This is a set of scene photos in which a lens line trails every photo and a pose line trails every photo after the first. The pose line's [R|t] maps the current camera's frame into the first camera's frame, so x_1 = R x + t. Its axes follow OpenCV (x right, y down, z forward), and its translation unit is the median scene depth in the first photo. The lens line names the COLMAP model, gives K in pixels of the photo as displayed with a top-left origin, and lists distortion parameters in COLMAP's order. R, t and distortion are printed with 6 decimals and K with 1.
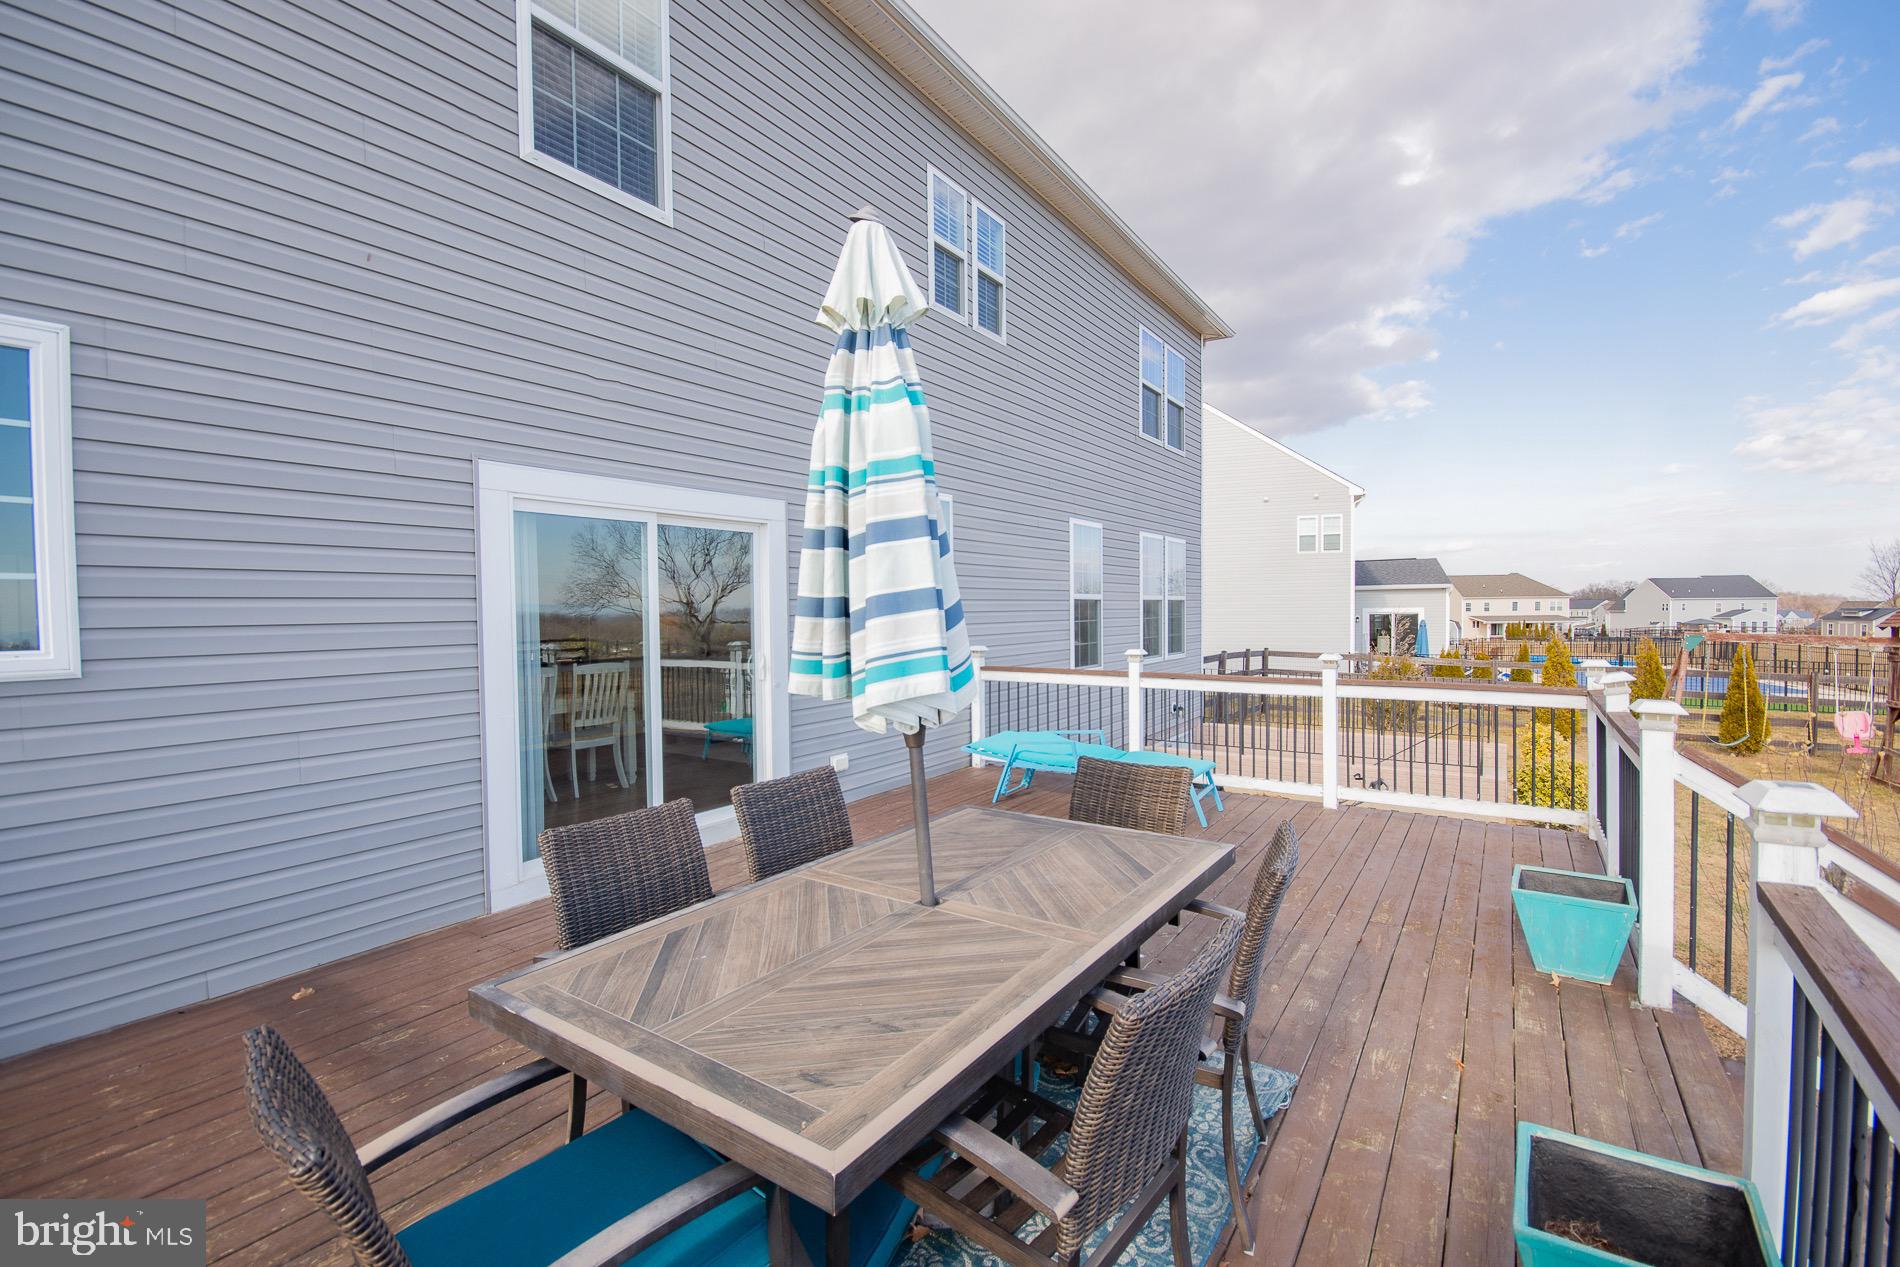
lens RADIAL K [[843.8, 0, 954.9], [0, 843.8, 627.4], [0, 0, 1]] dist [0.001007, -0.002162]
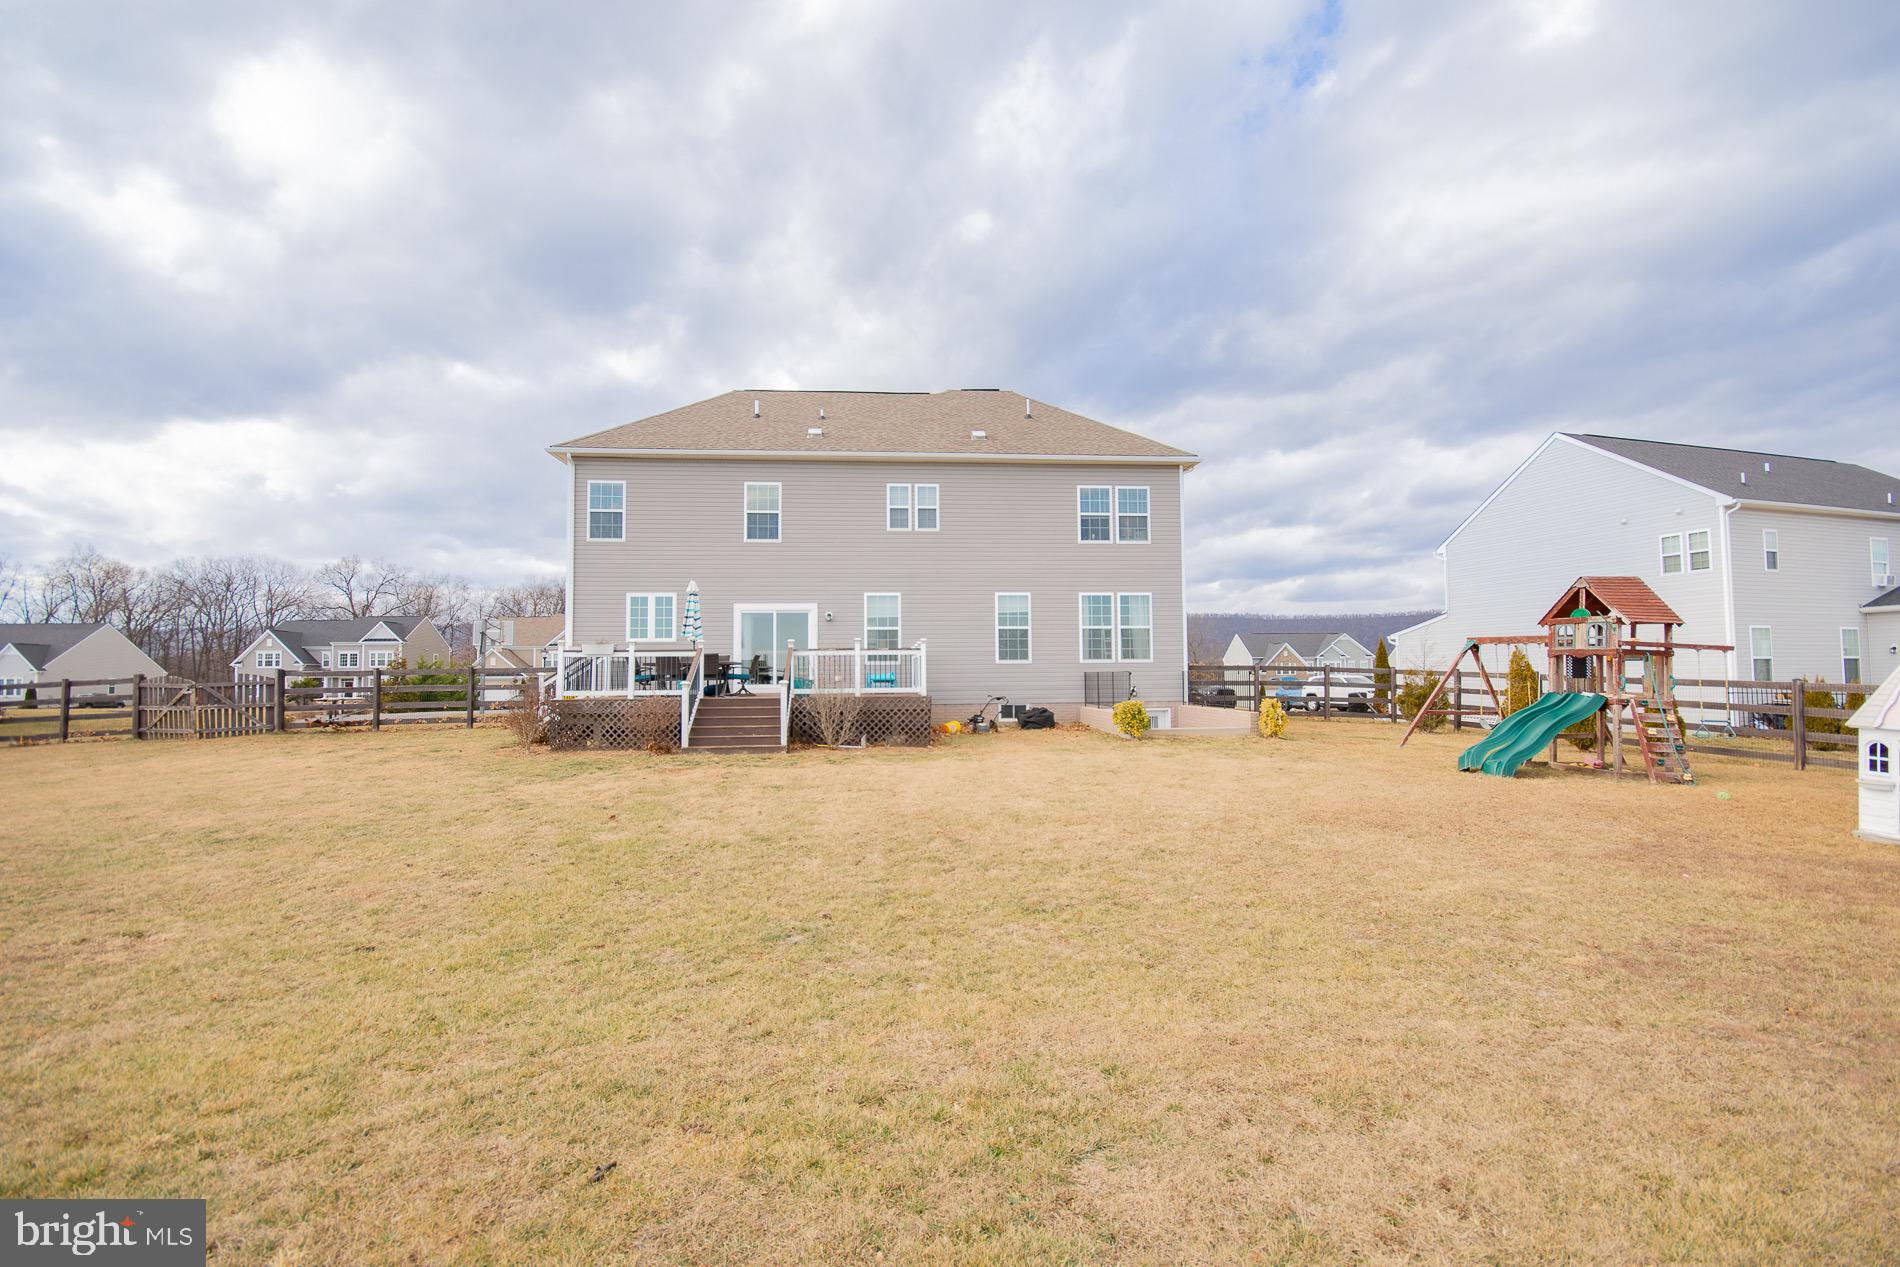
lens RADIAL K [[843.8, 0, 946.3], [0, 843.8, 638.7], [0, 0, 1]] dist [0.001007, -0.002162]
pose [[0.615708, -0.029056, -0.787438, 1.848491], [-0.016053, 0.998650, -0.049402, 0.108387], [0.787811, 0.043058, 0.614411, -0.493067]]
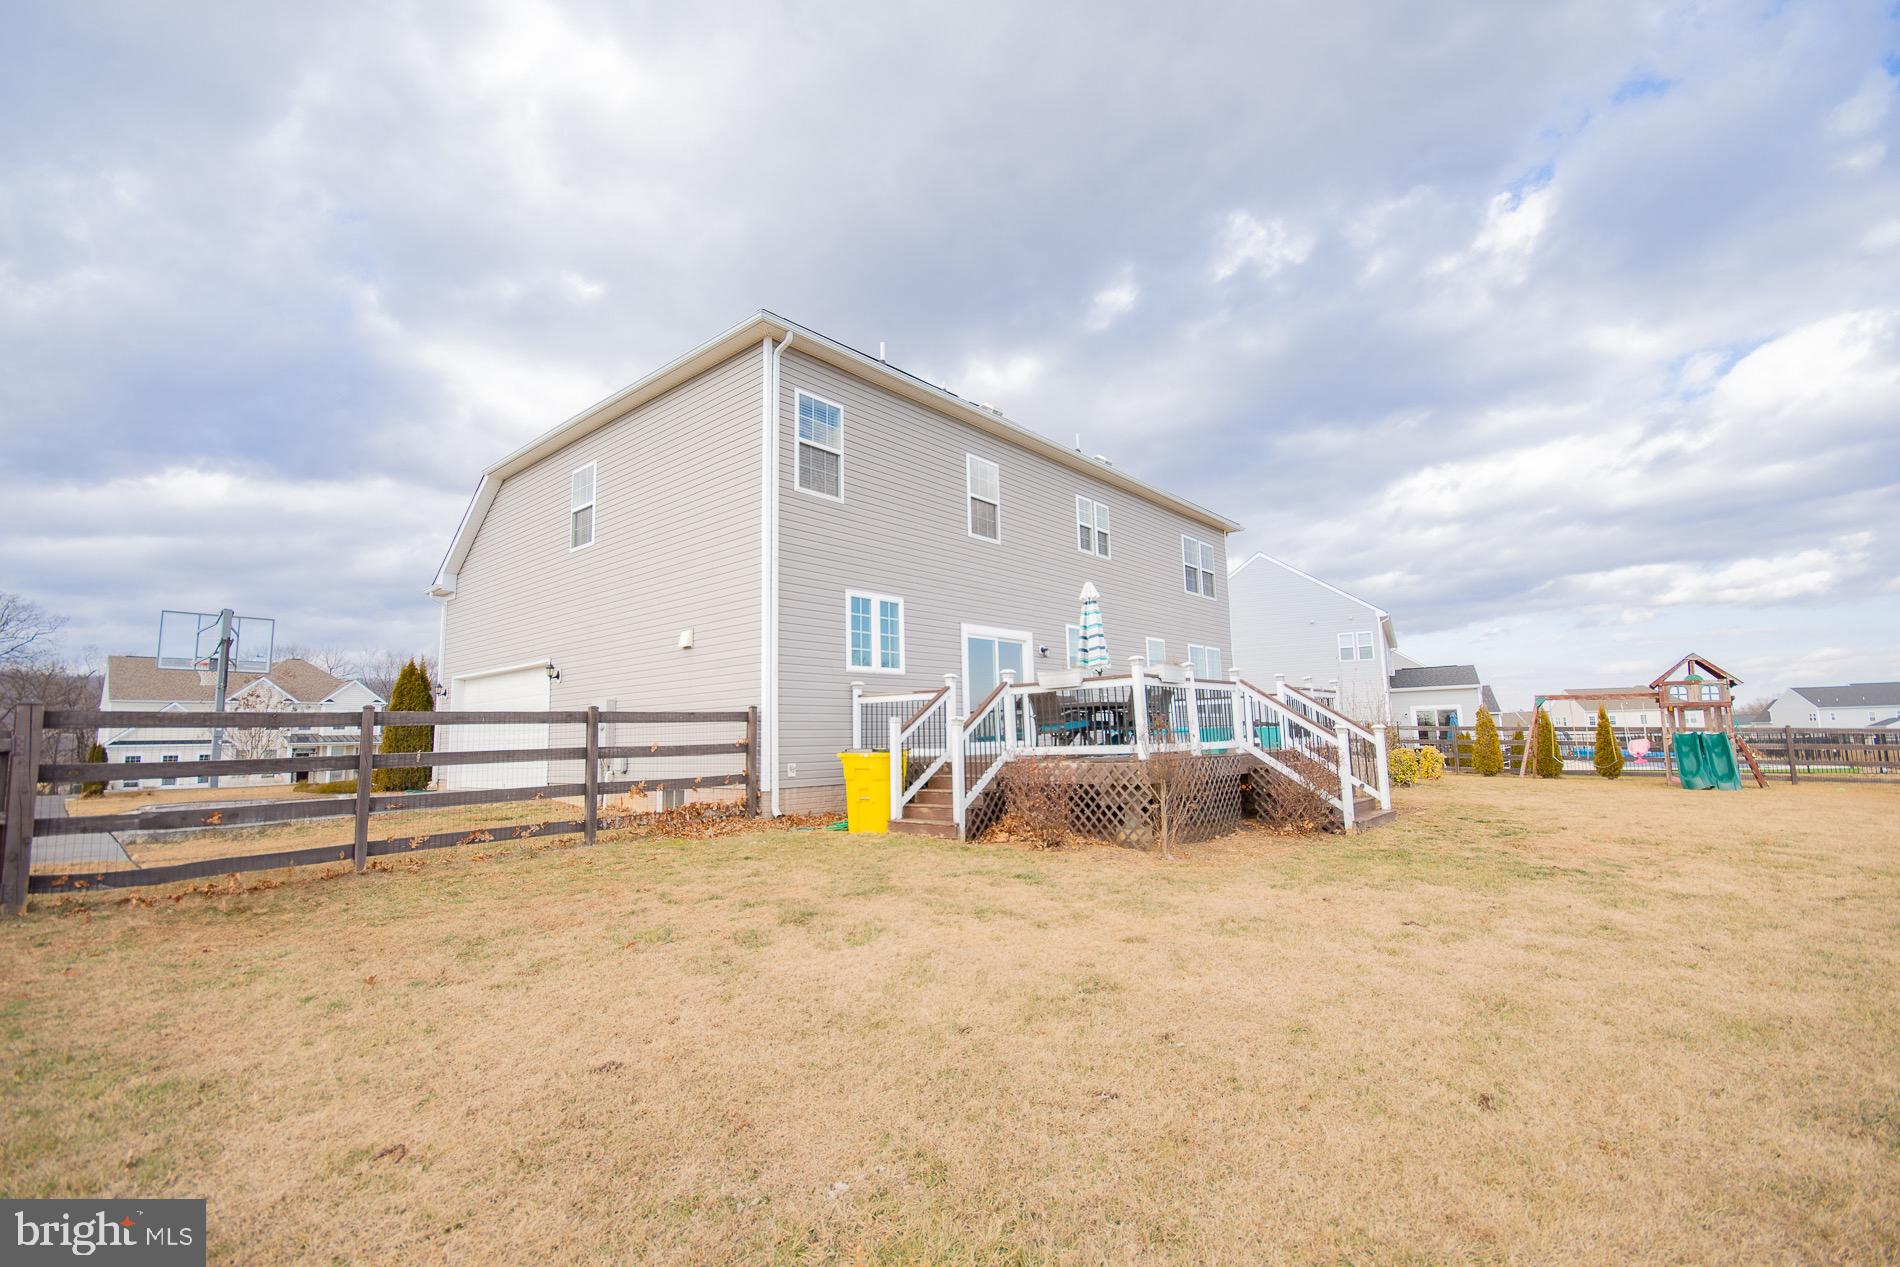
lens RADIAL K [[843.8, 0, 949.8], [0, 843.8, 637.6], [0, 0, 1]] dist [0.001007, -0.002162]
pose [[0.991194, -0.028341, -0.129352, -0.068740], [0.009798, 0.989848, -0.141795, 0.156350], [0.132057, 0.139279, 0.981408, -1.059038]]
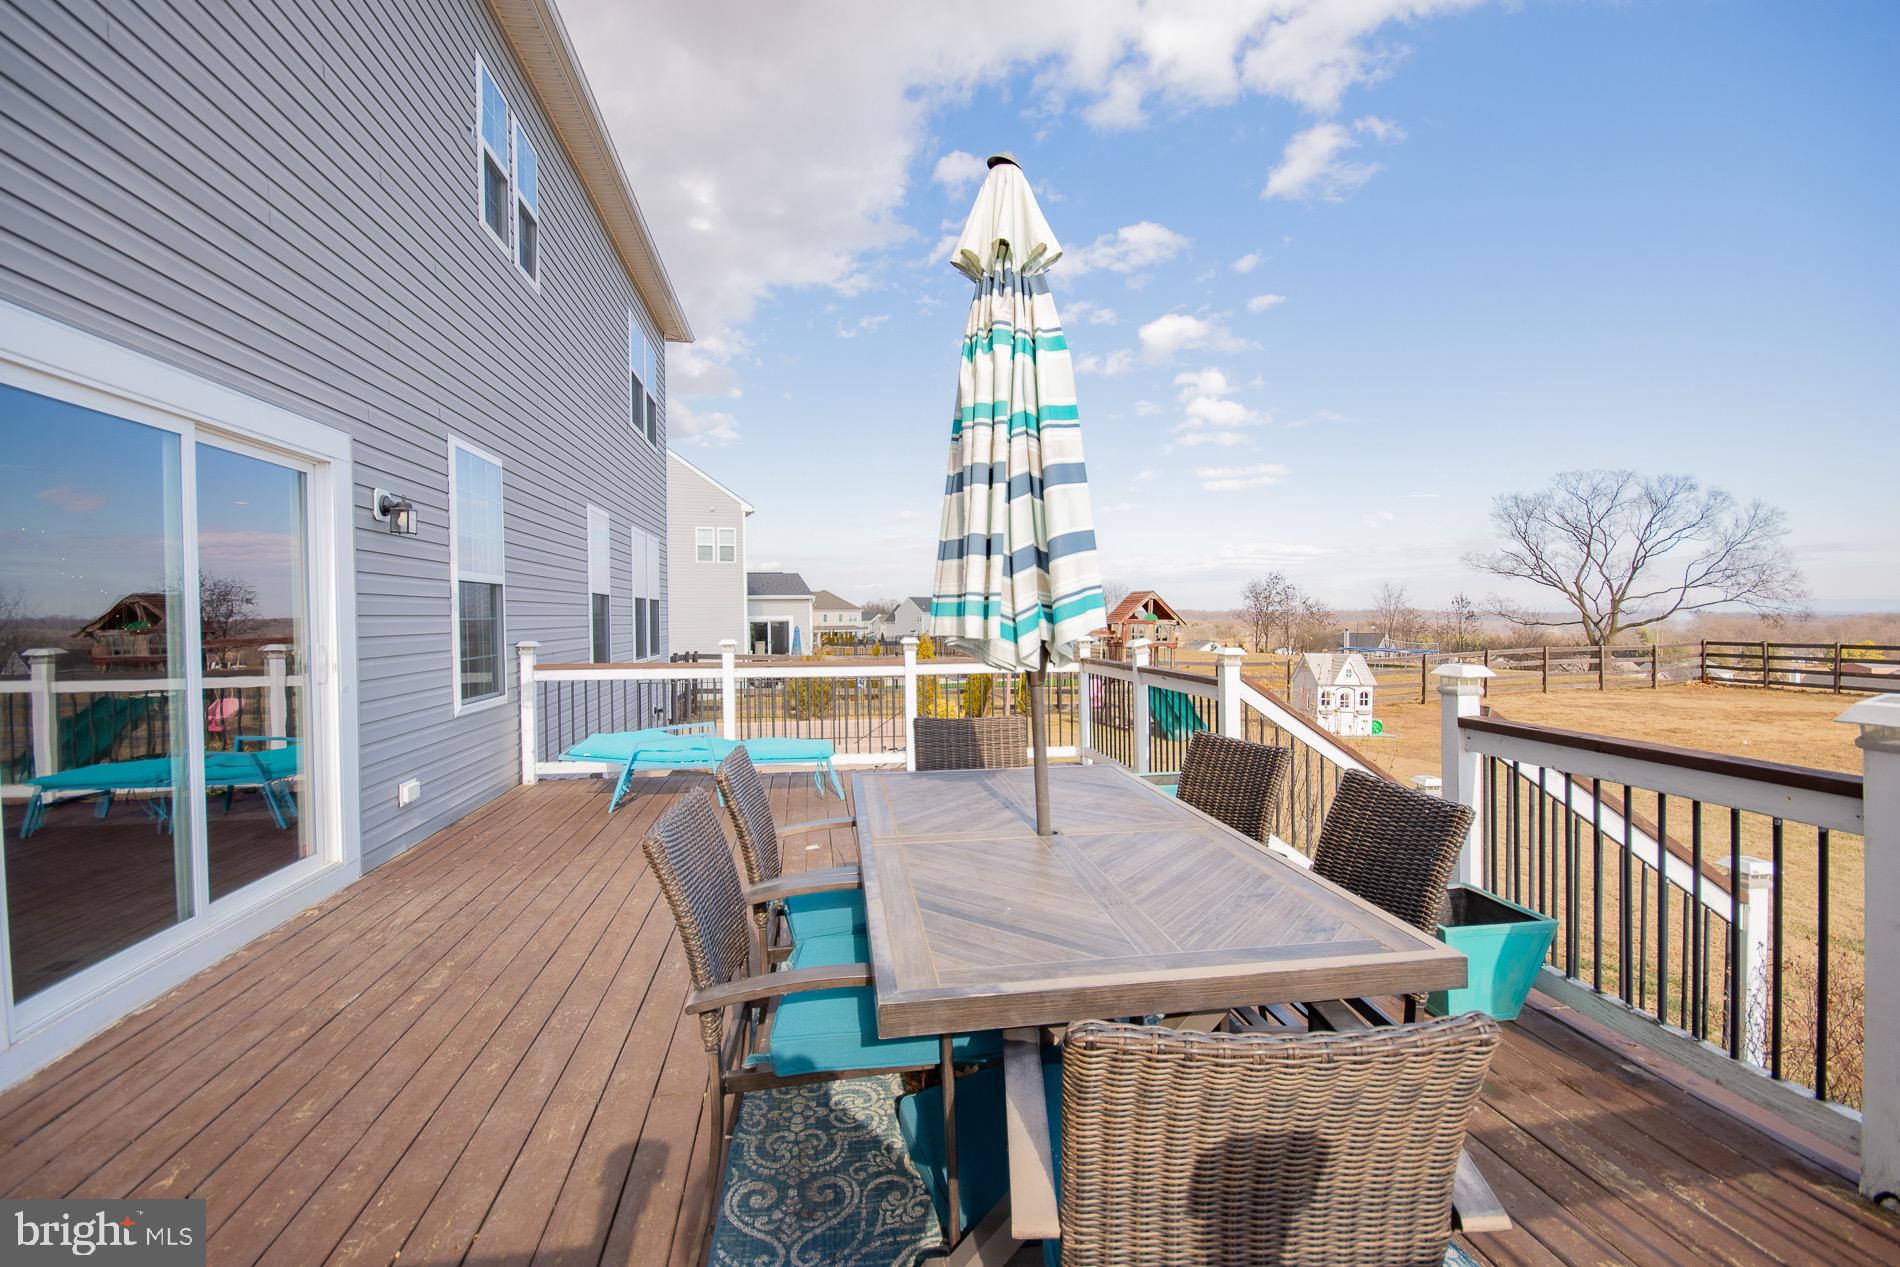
lens RADIAL K [[843.8, 0, 958.5], [0, 843.8, 640.0], [0, 0, 1]] dist [0.001007, -0.002162]
pose [[0.722468, -0.013999, 0.691262, -0.223680], [0.014154, 0.999885, 0.005456, 0.019118], [-0.691259, 0.005843, 0.722583, 0.080959]]
